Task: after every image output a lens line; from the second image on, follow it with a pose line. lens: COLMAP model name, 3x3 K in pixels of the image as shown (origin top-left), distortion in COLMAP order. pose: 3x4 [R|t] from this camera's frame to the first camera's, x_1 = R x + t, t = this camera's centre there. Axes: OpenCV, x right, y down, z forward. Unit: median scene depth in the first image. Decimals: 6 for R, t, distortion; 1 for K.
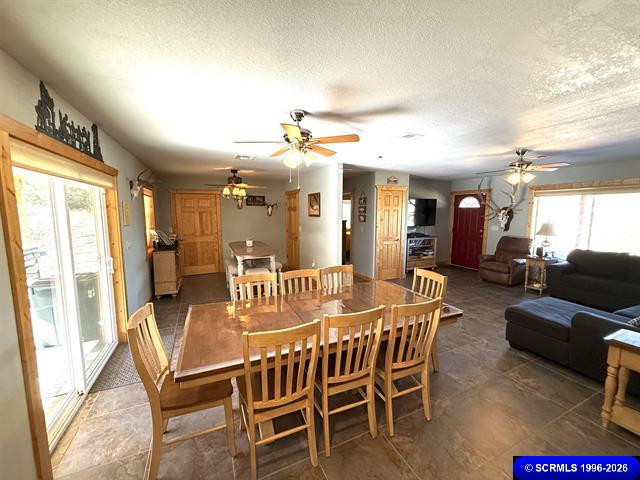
lens RADIAL K [[254.7, 0, 317.8], [0, 254.7, 238.9], [0, 0, 1]] dist [0.000195, -0.000016]
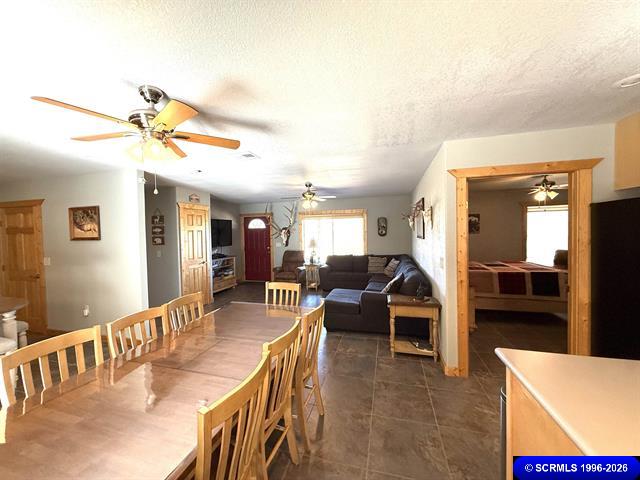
lens RADIAL K [[254.7, 0, 317.8], [0, 254.7, 238.9], [0, 0, 1]] dist [0.000195, -0.000016]
pose [[0.640960, -0.033592, 0.766839, -0.132430], [0.104208, 0.993600, -0.043577, 0.003151], [-0.760468, 0.107842, 0.640358, 0.080913]]
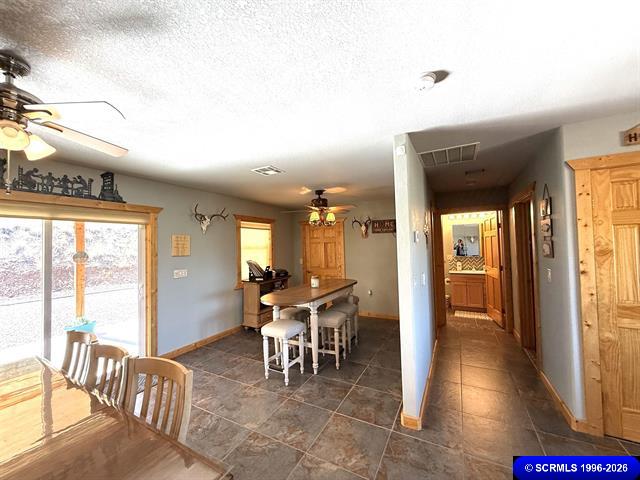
lens RADIAL K [[254.7, 0, 317.8], [0, 254.7, 238.9], [0, 0, 1]] dist [0.000195, -0.000016]
pose [[0.600532, -0.036327, -0.798775, 0.290604], [-0.061931, 0.993854, -0.091759, -0.037062], [0.797199, 0.104573, 0.594591, 0.475079]]
